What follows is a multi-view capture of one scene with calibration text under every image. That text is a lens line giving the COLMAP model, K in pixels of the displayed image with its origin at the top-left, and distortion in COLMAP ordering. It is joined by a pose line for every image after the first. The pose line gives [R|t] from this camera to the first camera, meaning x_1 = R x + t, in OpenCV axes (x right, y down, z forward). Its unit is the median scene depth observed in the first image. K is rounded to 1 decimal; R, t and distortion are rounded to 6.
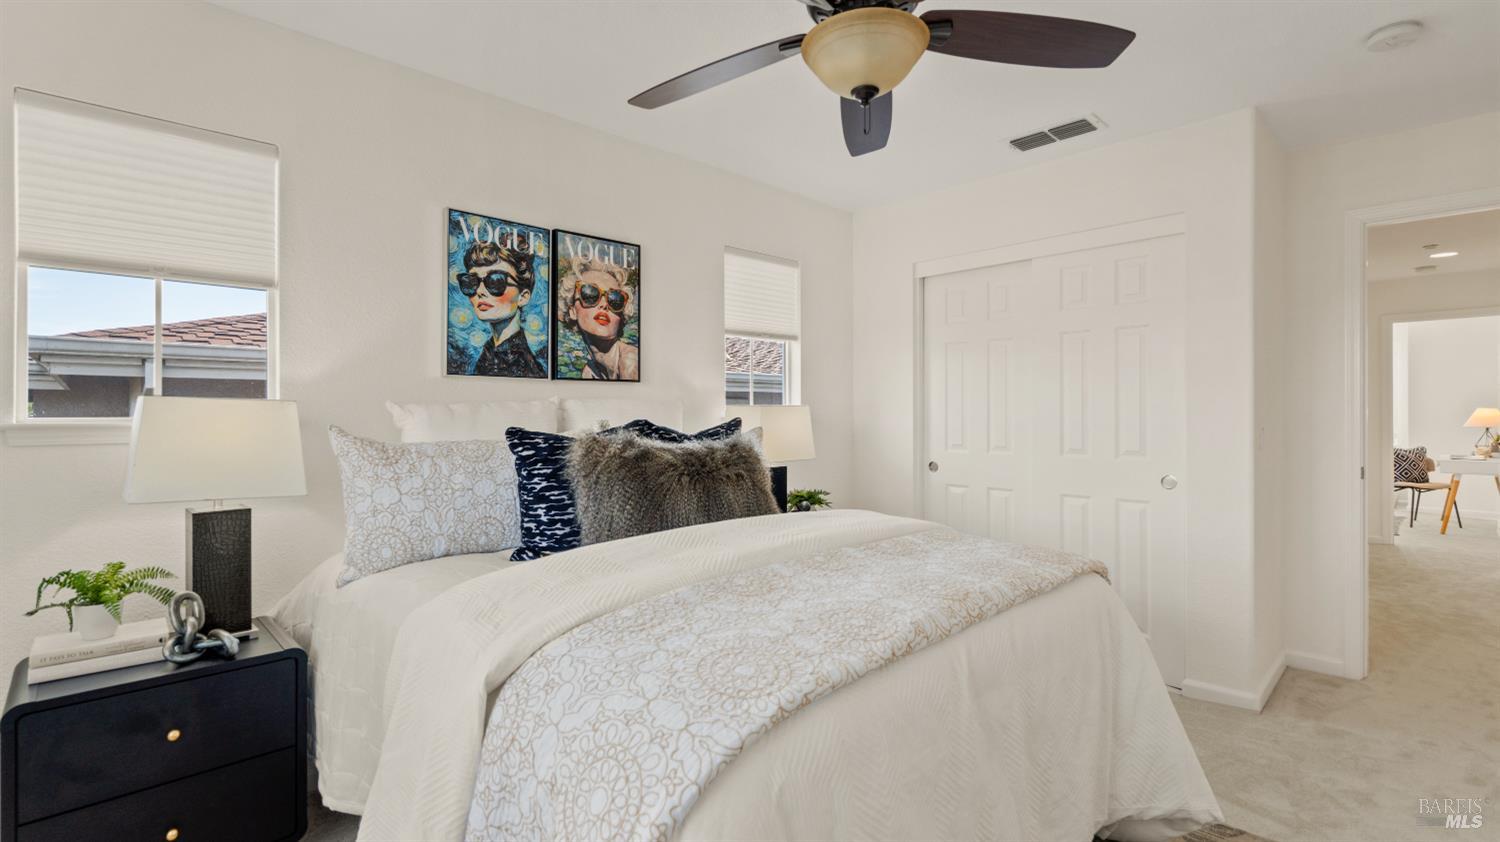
lens RADIAL K [[639.4, 0, 747.1], [0, 639.4, 415.4], [0, 0, 1]] dist [-0.001943, -0.000029]
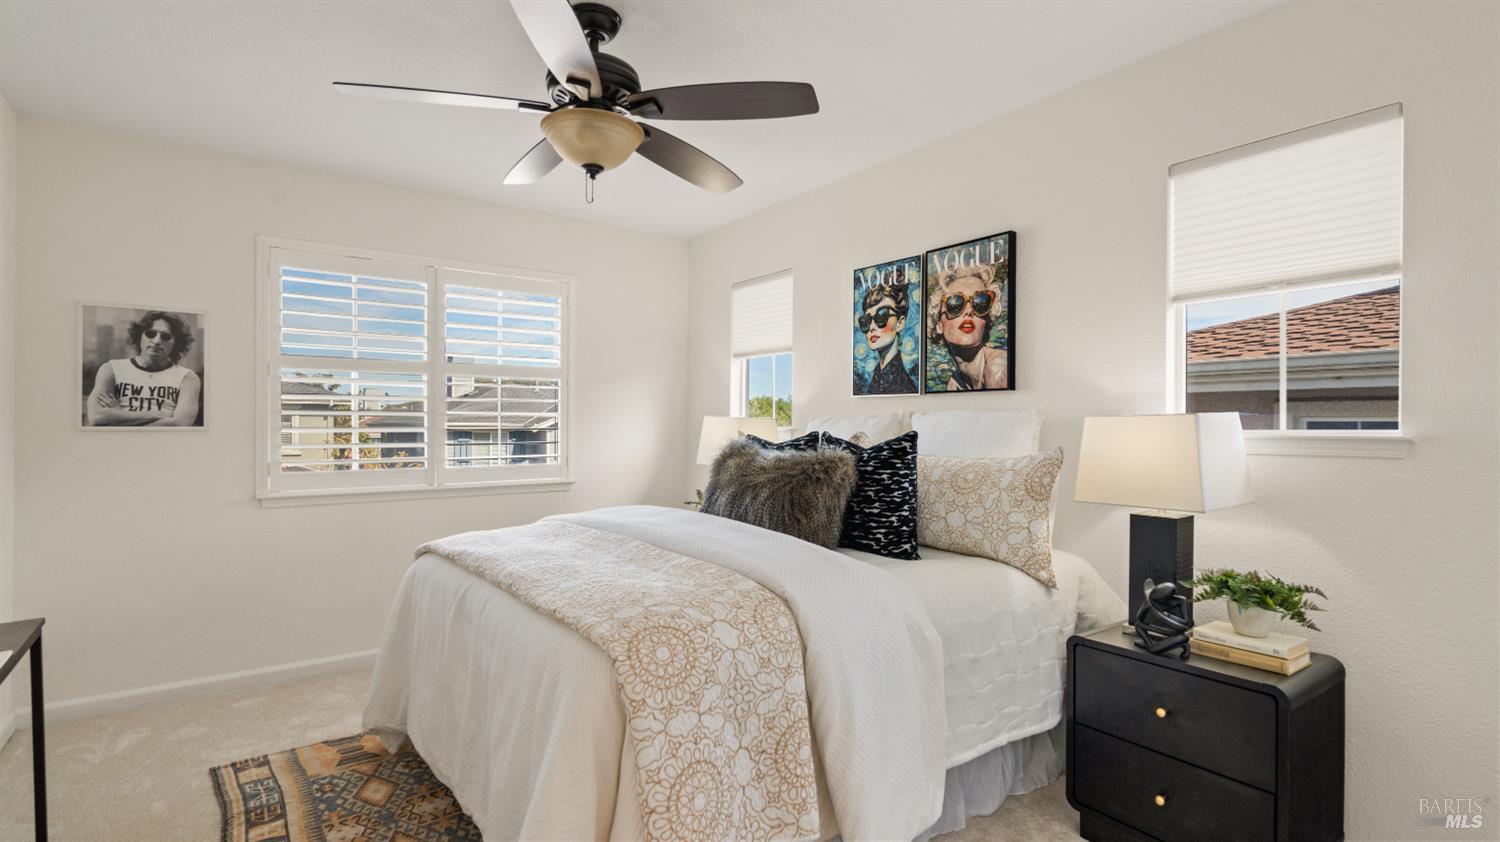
lens RADIAL K [[726.0, 0, 749.5], [0, 726.0, 420.3], [0, 0, 1]] dist [0.023079, 0.000354]
pose [[-0.103424, -0.004244, -0.994628, 0.915279], [-0.011990, 0.999924, -0.003020, -0.004862], [0.994565, 0.011613, -0.103467, 0.821973]]
